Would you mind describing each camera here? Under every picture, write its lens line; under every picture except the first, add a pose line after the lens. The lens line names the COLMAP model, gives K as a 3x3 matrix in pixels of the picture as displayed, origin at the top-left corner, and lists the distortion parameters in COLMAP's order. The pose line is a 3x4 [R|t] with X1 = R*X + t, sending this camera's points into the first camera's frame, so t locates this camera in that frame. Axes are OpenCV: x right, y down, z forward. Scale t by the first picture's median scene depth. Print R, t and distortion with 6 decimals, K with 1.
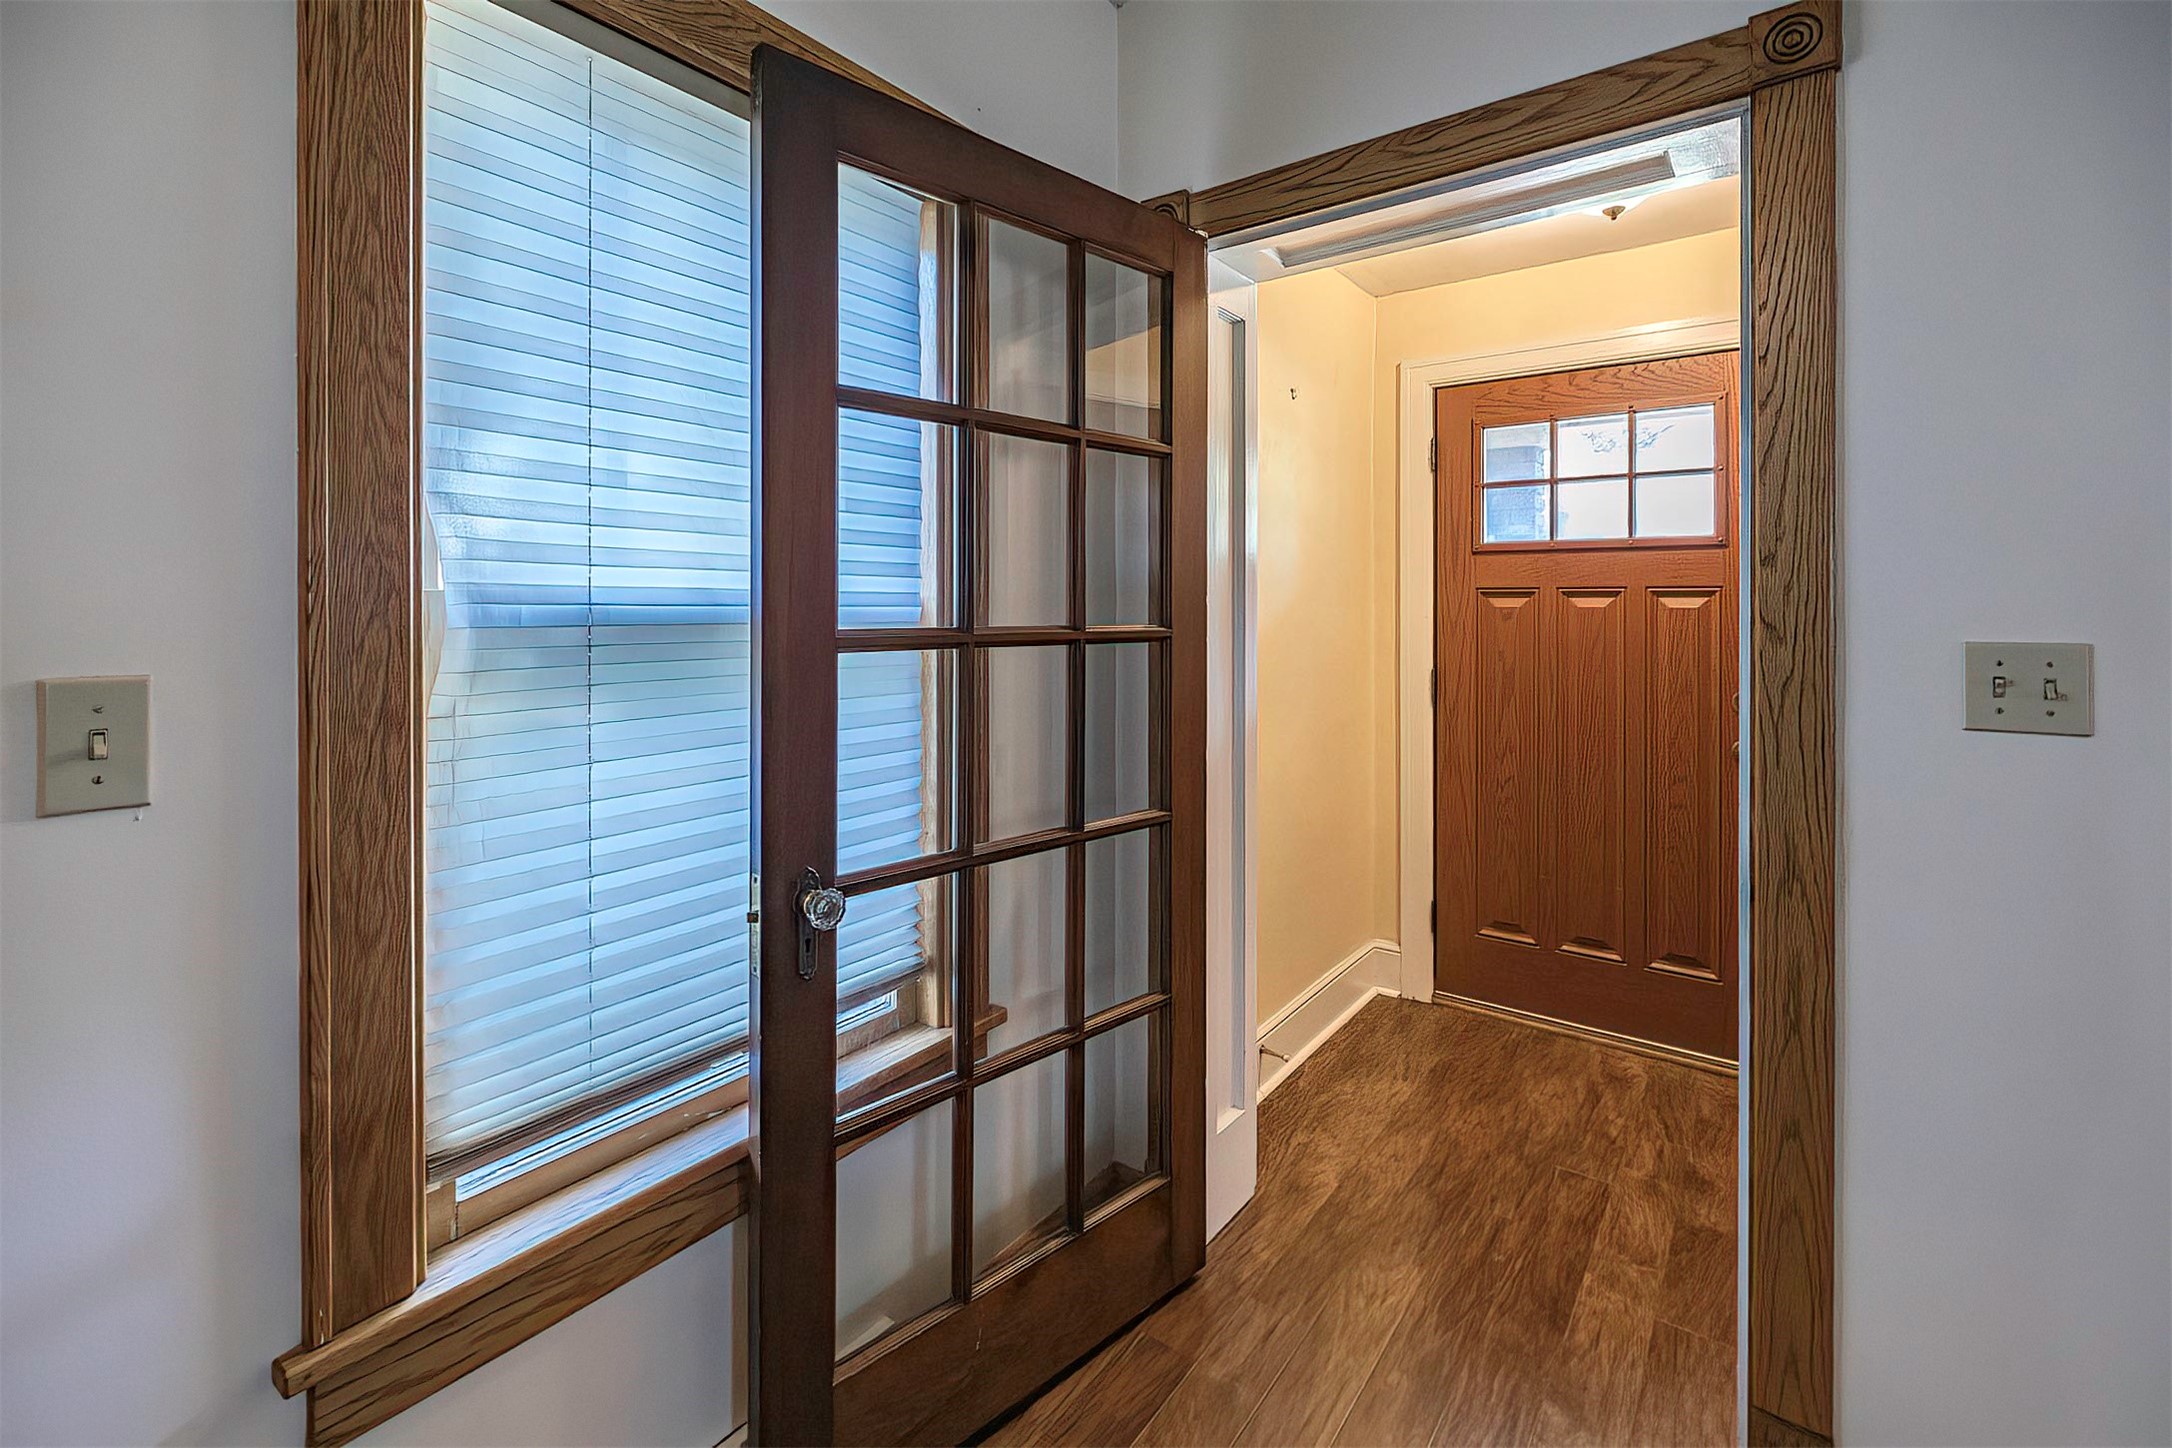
lens RADIAL K [[949.9, 0, 1075.7], [0, 949.9, 611.1], [0, 0, 1]] dist [0.000212, -0.000256]
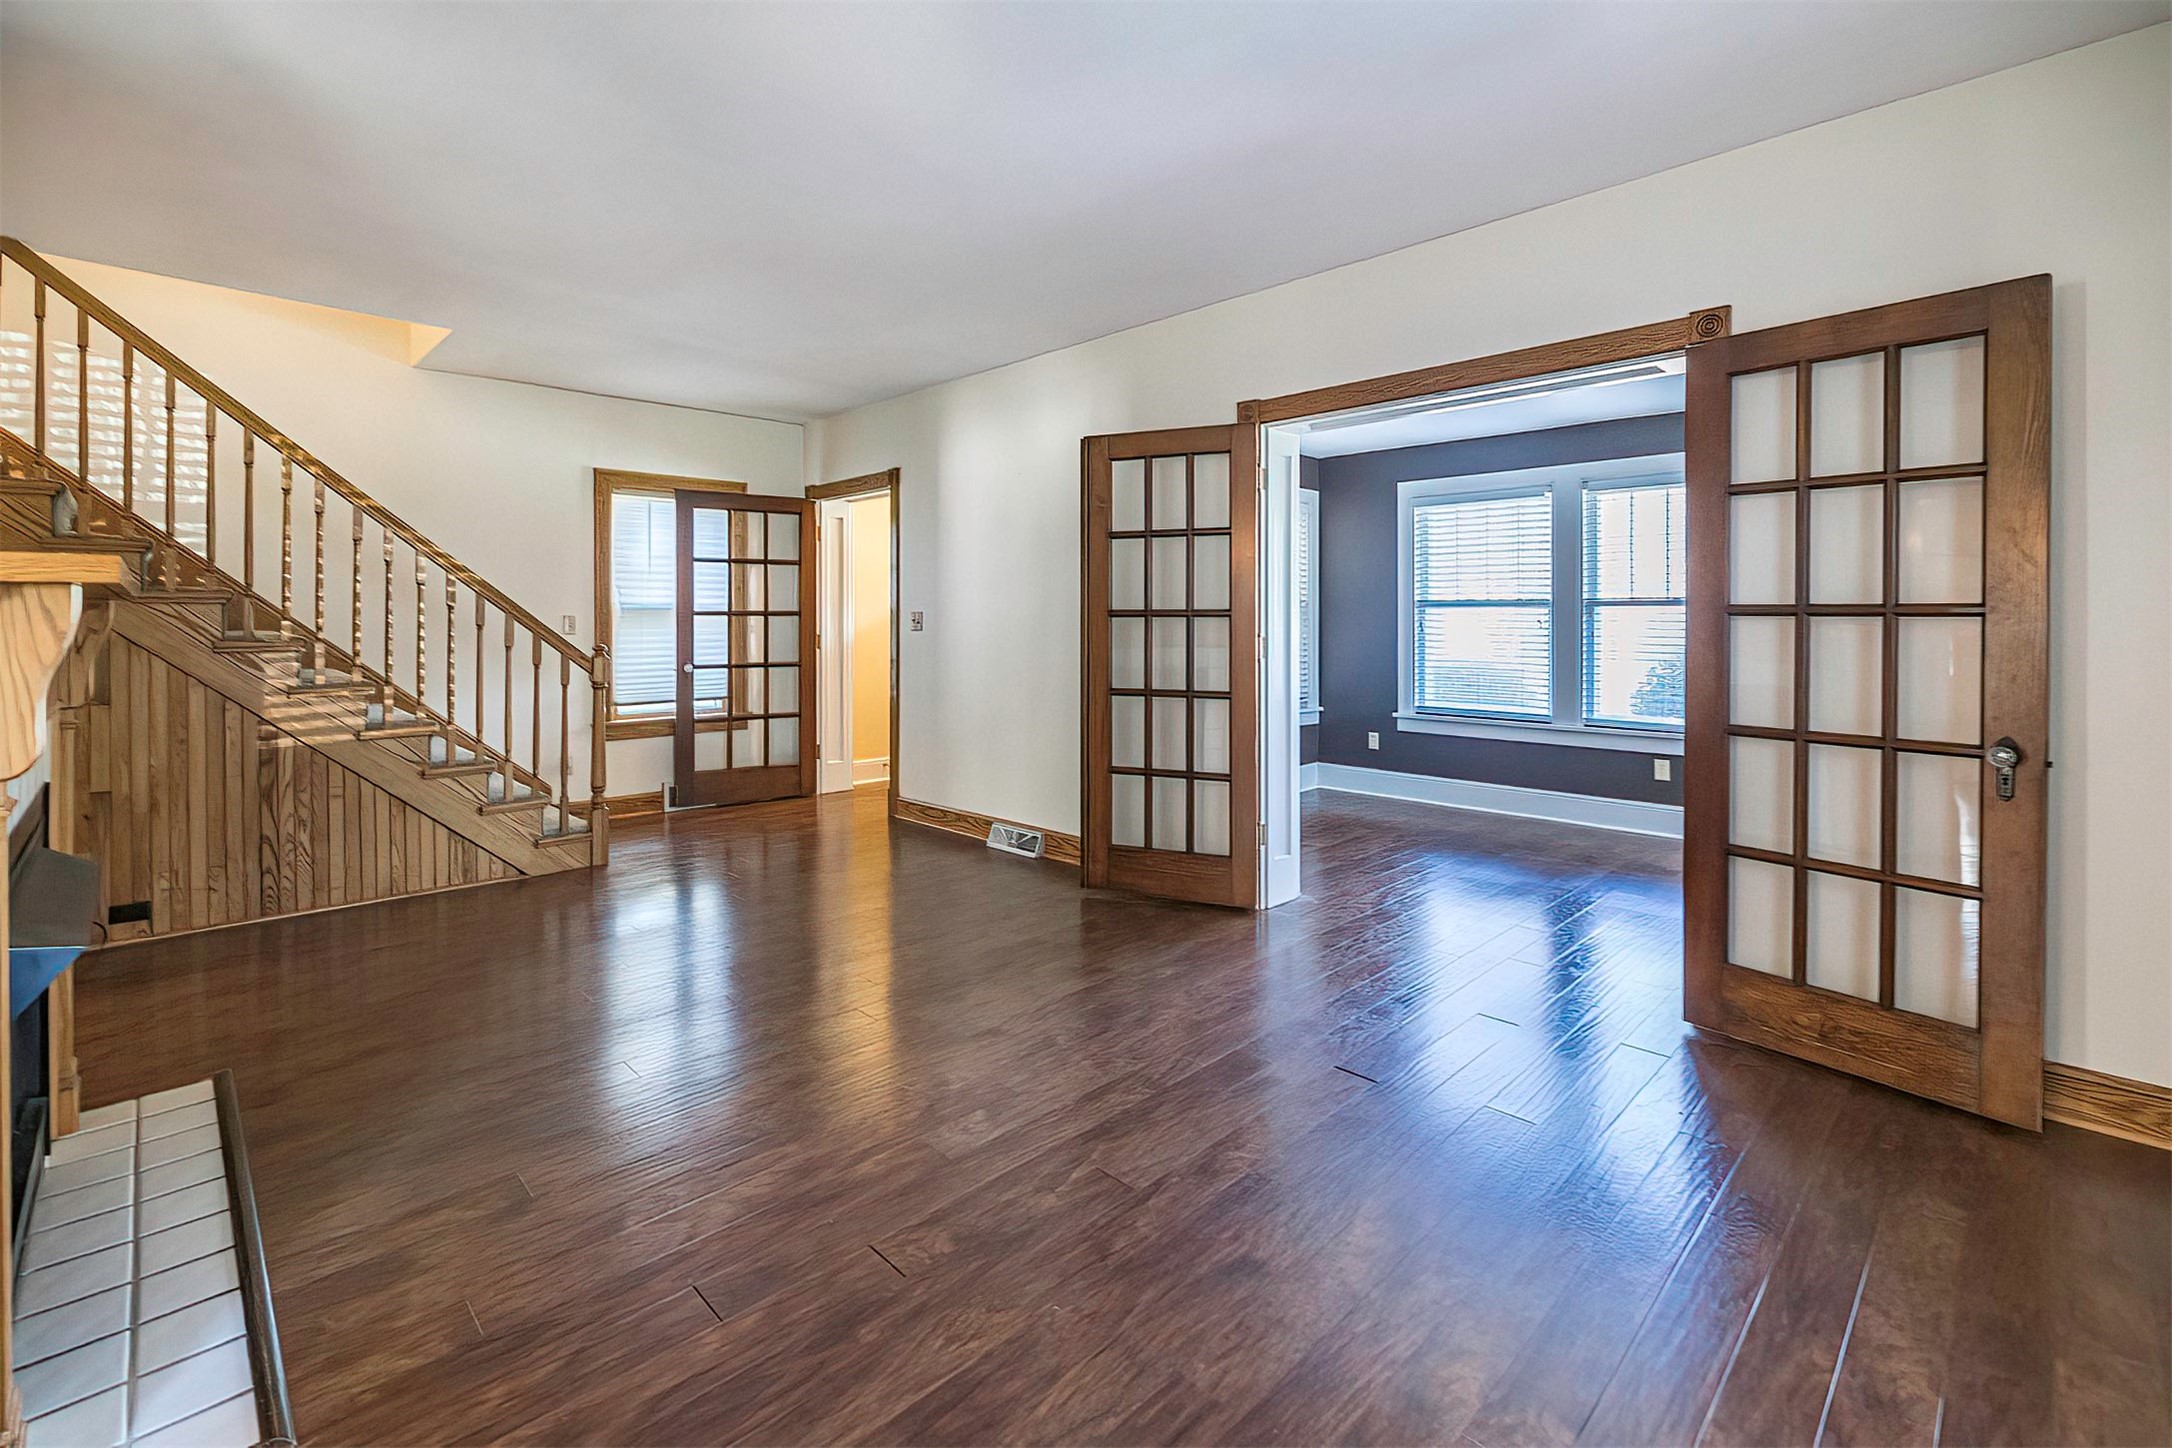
lens RADIAL K [[949.9, 0, 1036.8], [0, 949.9, 615.2], [0, 0, 1]] dist [0.000212, -0.000256]
pose [[0.981339, -0.002533, -0.192269, 2.322284], [0.001117, 0.999971, -0.007473, 0.081661], [0.192282, 0.007118, 0.981314, -3.287165]]
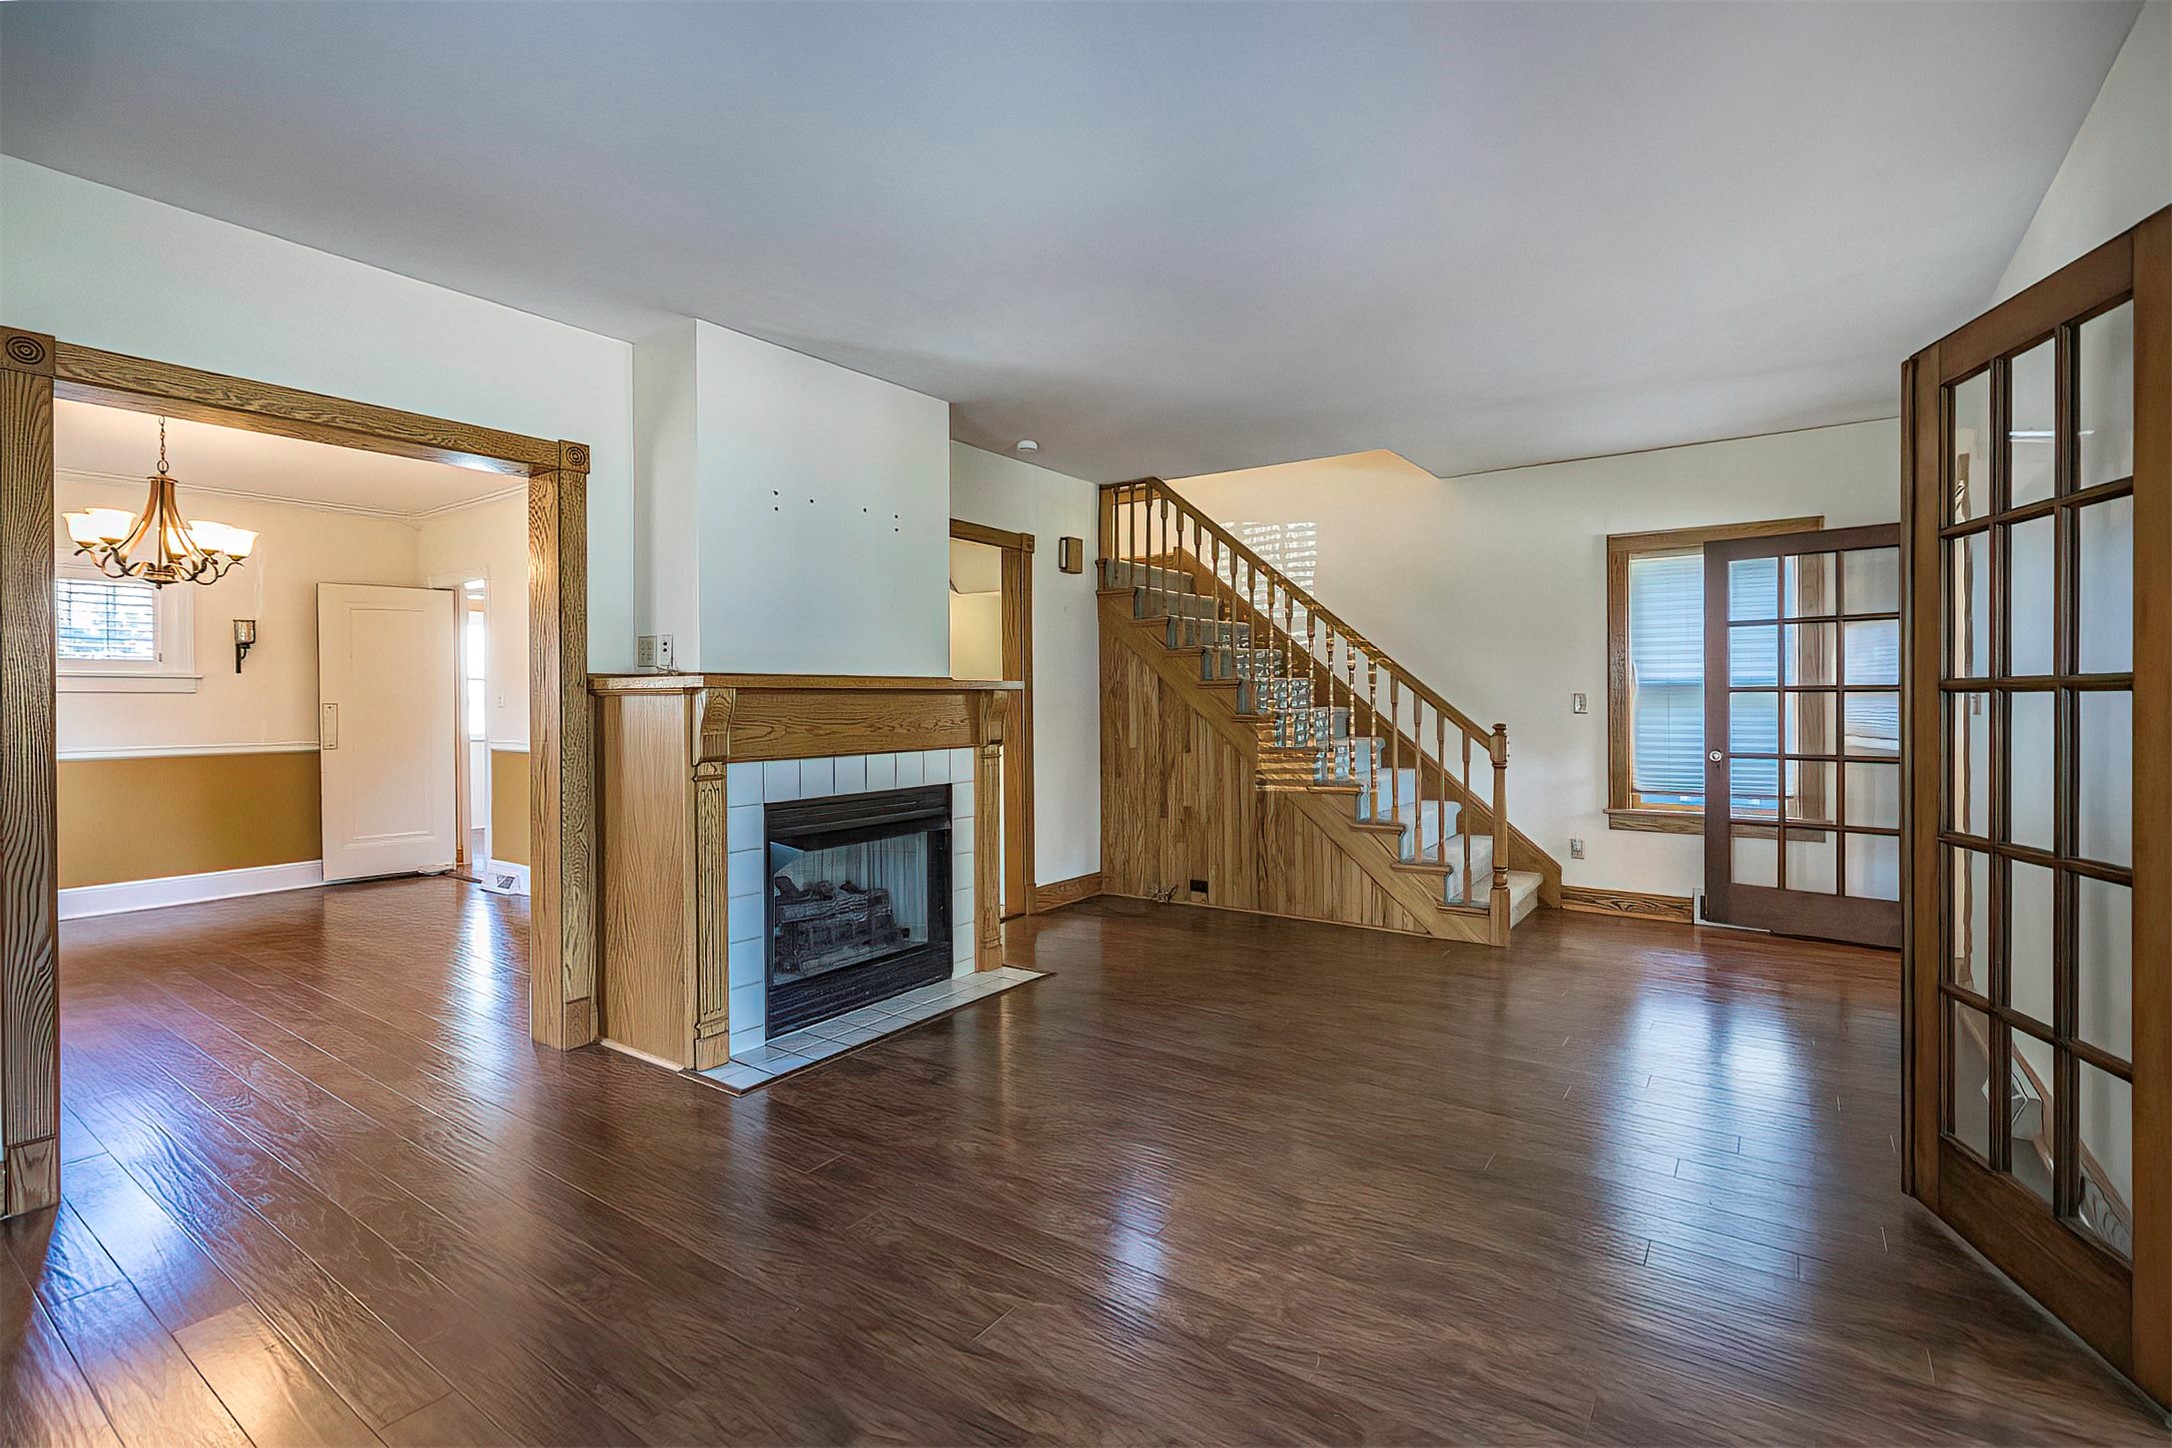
lens RADIAL K [[949.9, 0, 1103.3], [0, 949.9, 708.2], [0, 0, 1]] dist [0.000212, -0.000256]
pose [[0.035766, 0.008323, -0.999326, 3.519746], [0.000974, 0.999965, 0.008363, 0.075169], [0.999360, -0.001272, 0.035757, -1.655363]]
